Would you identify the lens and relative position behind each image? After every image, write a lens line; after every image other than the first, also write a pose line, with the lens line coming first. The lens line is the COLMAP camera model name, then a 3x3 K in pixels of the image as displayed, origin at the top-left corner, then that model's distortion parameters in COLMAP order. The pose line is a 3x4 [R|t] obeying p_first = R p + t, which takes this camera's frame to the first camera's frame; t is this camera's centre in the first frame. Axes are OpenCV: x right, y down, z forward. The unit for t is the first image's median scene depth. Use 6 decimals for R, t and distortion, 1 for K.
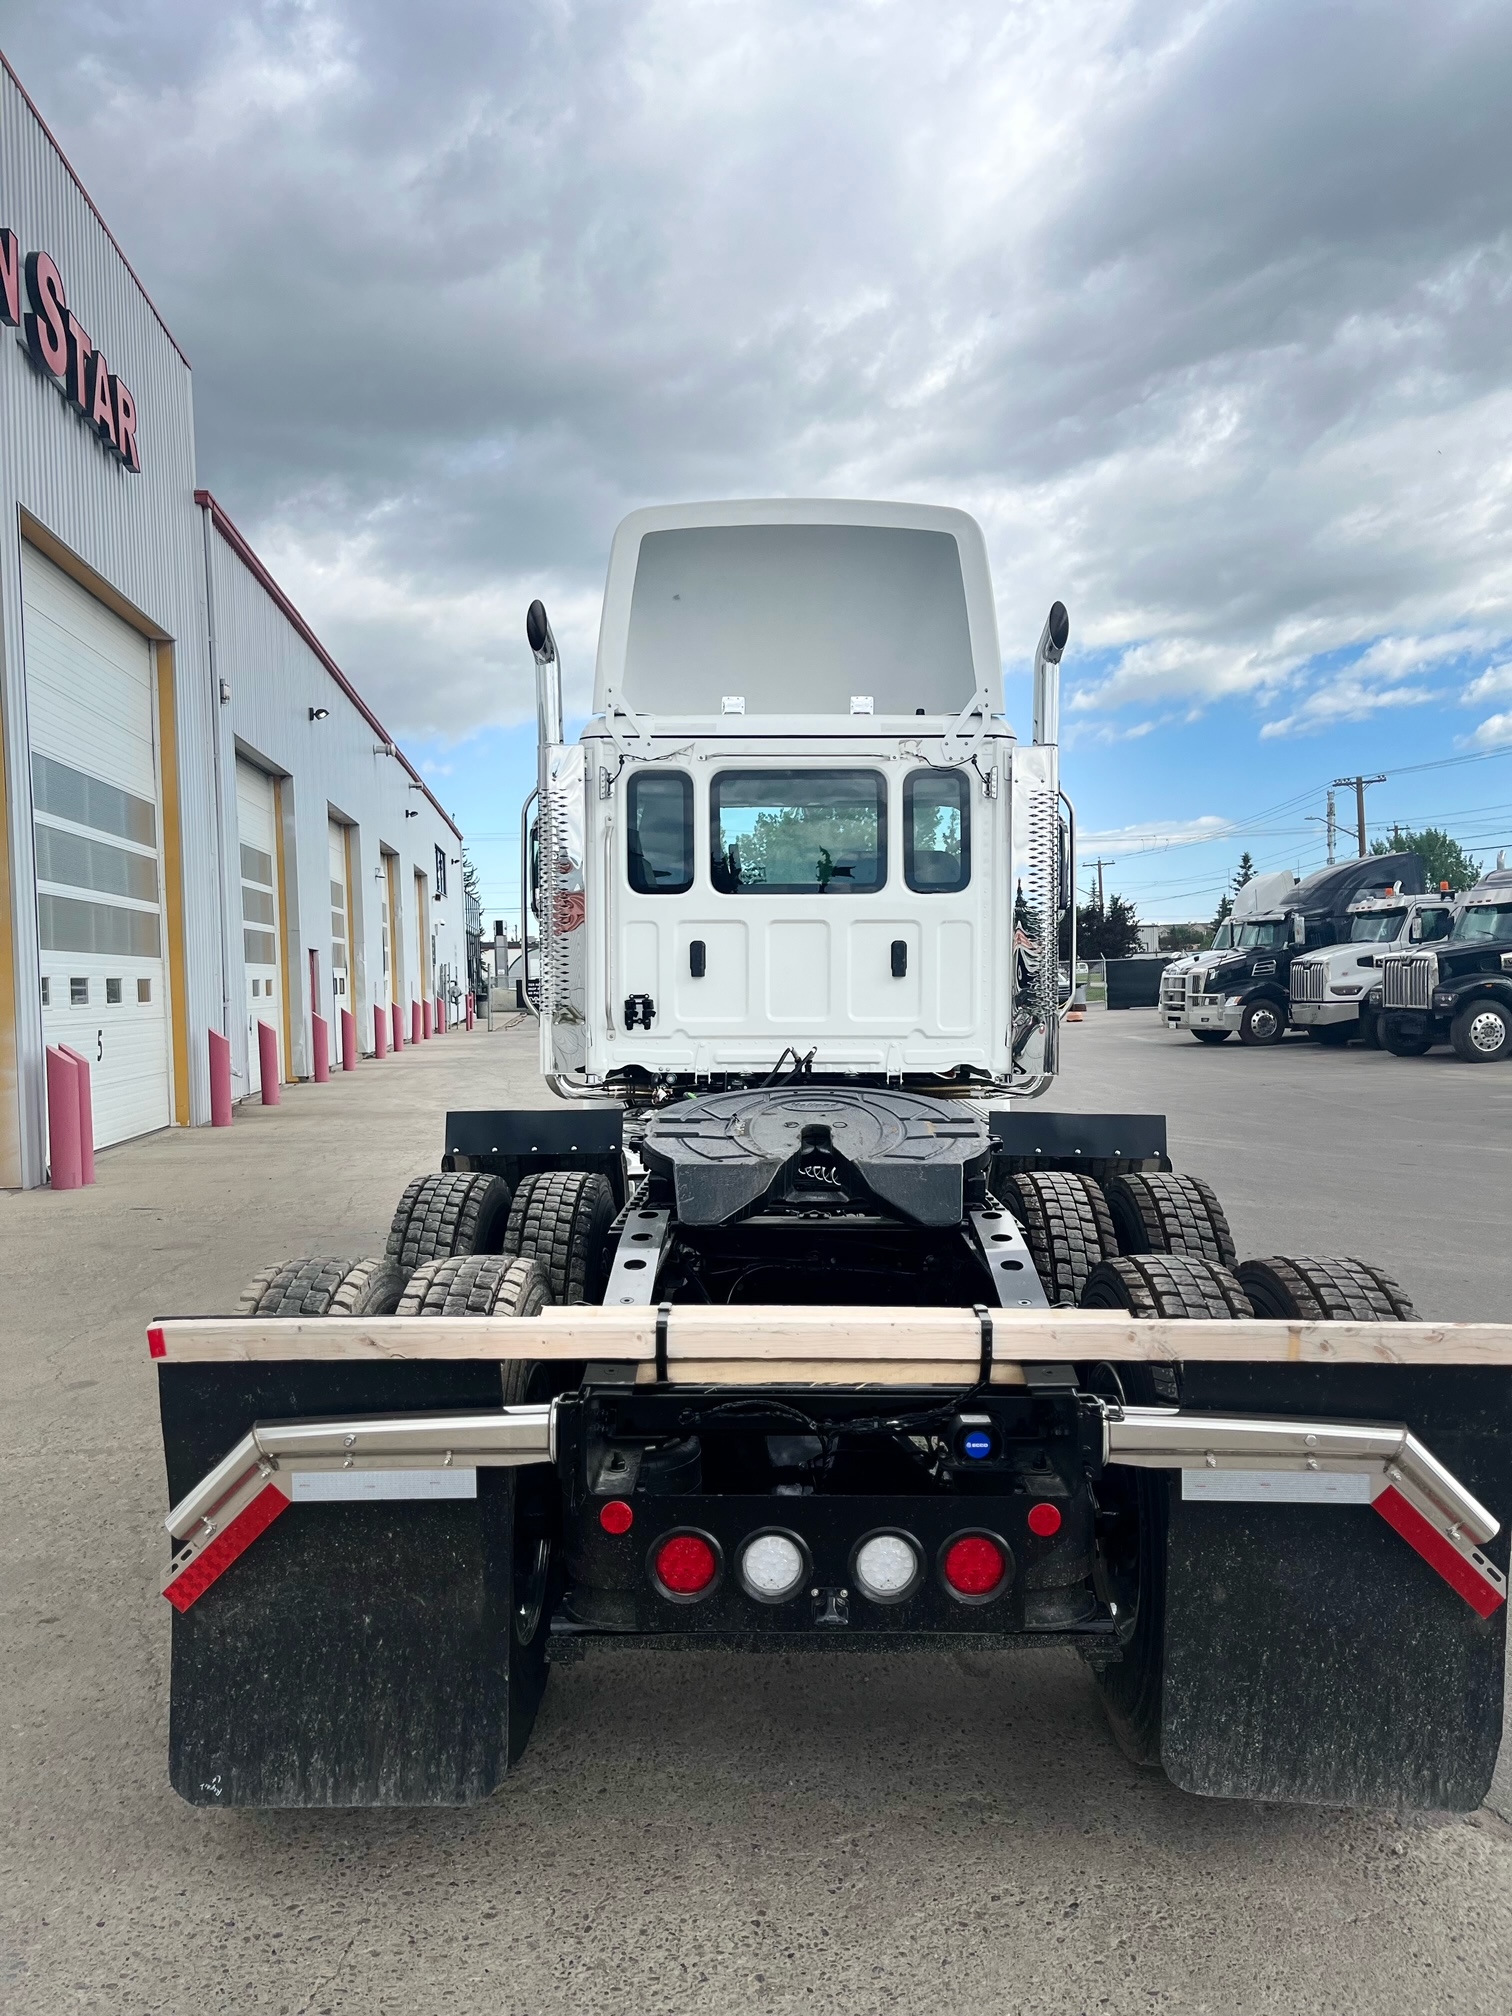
lens RADIAL K [[1545.4, 0, 793.4], [0, 1545.4, 1025.0], [0, 0, 1]] dist [0.051678, -0.051623]
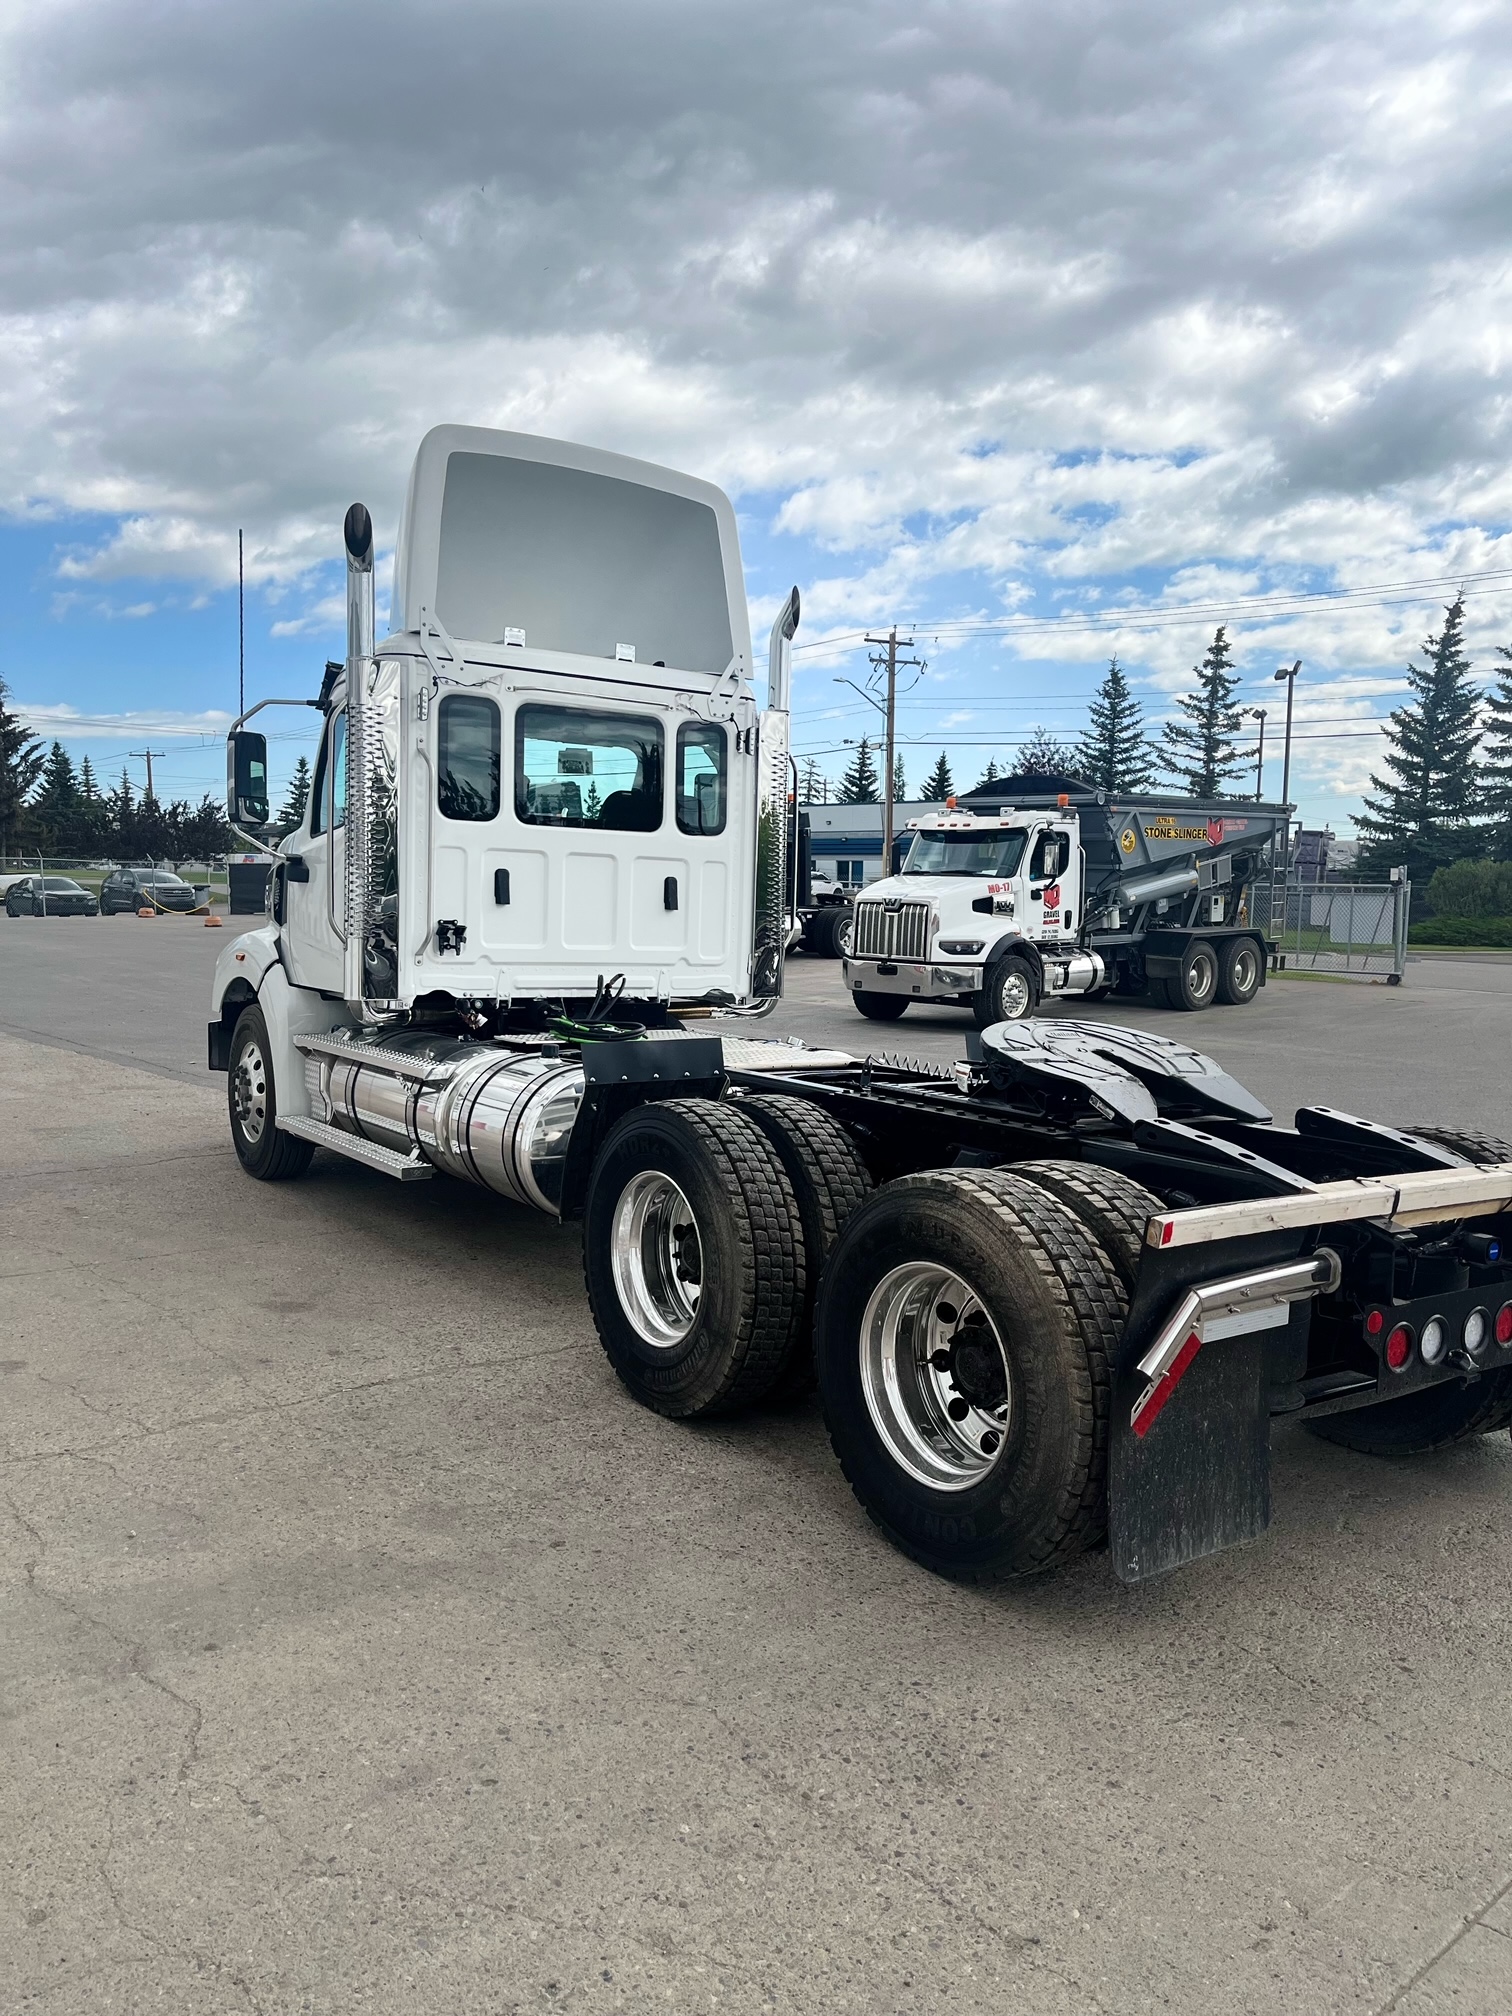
lens RADIAL K [[1545.4, 0, 773.5], [0, 1545.4, 1017.7], [0, 0, 1]] dist [0.051678, -0.051623]
pose [[0.818345, -0.012310, 0.574596, -0.470971], [-0.020540, 0.998505, 0.050646, -0.010672], [-0.574360, -0.053248, 0.816869, 0.049147]]
